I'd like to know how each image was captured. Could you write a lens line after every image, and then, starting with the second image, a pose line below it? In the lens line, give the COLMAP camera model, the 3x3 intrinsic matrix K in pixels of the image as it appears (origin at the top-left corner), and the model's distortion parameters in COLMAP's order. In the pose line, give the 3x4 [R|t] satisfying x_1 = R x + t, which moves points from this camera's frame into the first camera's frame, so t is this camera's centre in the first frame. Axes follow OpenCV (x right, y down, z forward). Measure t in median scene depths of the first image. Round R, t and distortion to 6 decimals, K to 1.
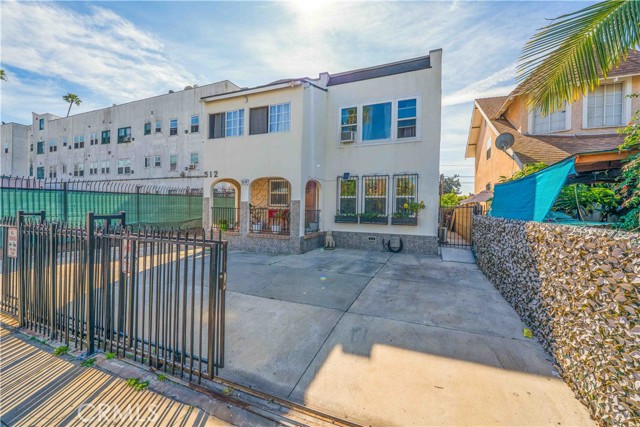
lens RADIAL K [[261.7, 0, 319.4], [0, 261.7, 211.7], [0, 0, 1]] dist [-0.006475, -0.000800]
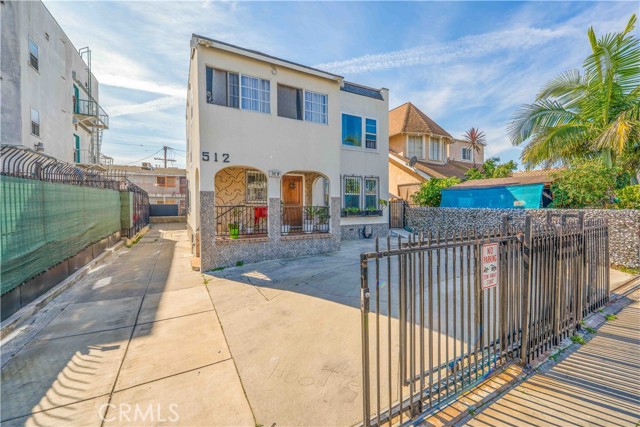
lens RADIAL K [[261.7, 0, 317.5], [0, 261.7, 211.0], [0, 0, 1]] dist [-0.006475, -0.000800]
pose [[0.615873, -0.038085, 0.786924, -0.842468], [0.022418, 0.999274, 0.030818, -0.020359], [-0.787526, -0.001339, 0.616280, 0.402197]]
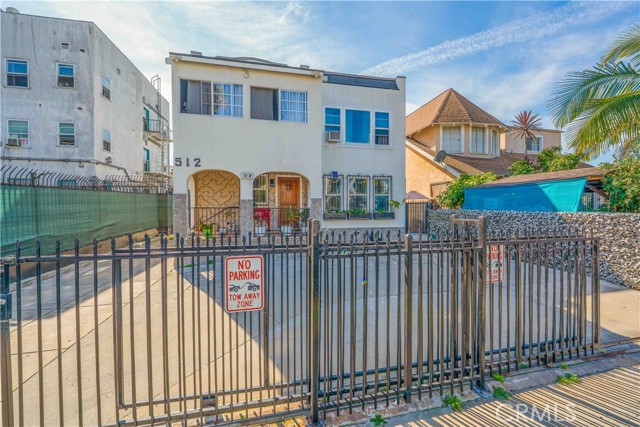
lens RADIAL K [[261.7, 0, 318.9], [0, 261.7, 211.4], [0, 0, 1]] dist [-0.006475, -0.000800]
pose [[0.810941, -0.030511, 0.584332, -0.583486], [0.022323, 0.999526, 0.021210, -0.014289], [-0.584702, -0.004157, 0.811238, 0.208123]]
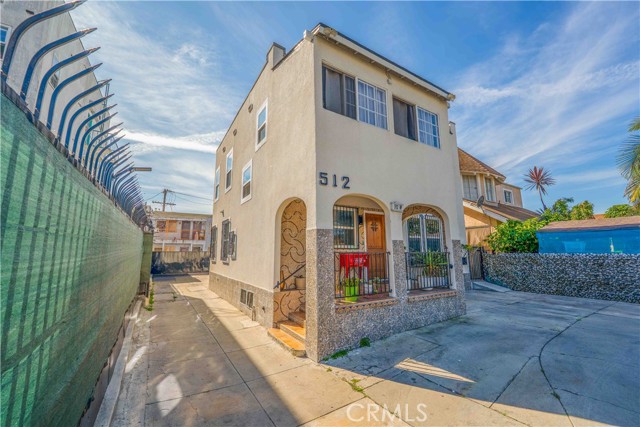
lens RADIAL K [[261.7, 0, 317.8], [0, 261.7, 210.5], [0, 0, 1]] dist [-0.006475, -0.000800]
pose [[0.562951, 0.108011, 0.819402, -0.865743], [0.021675, 0.989153, -0.145278, -0.024027], [-0.826206, 0.099545, 0.554504, 0.823438]]
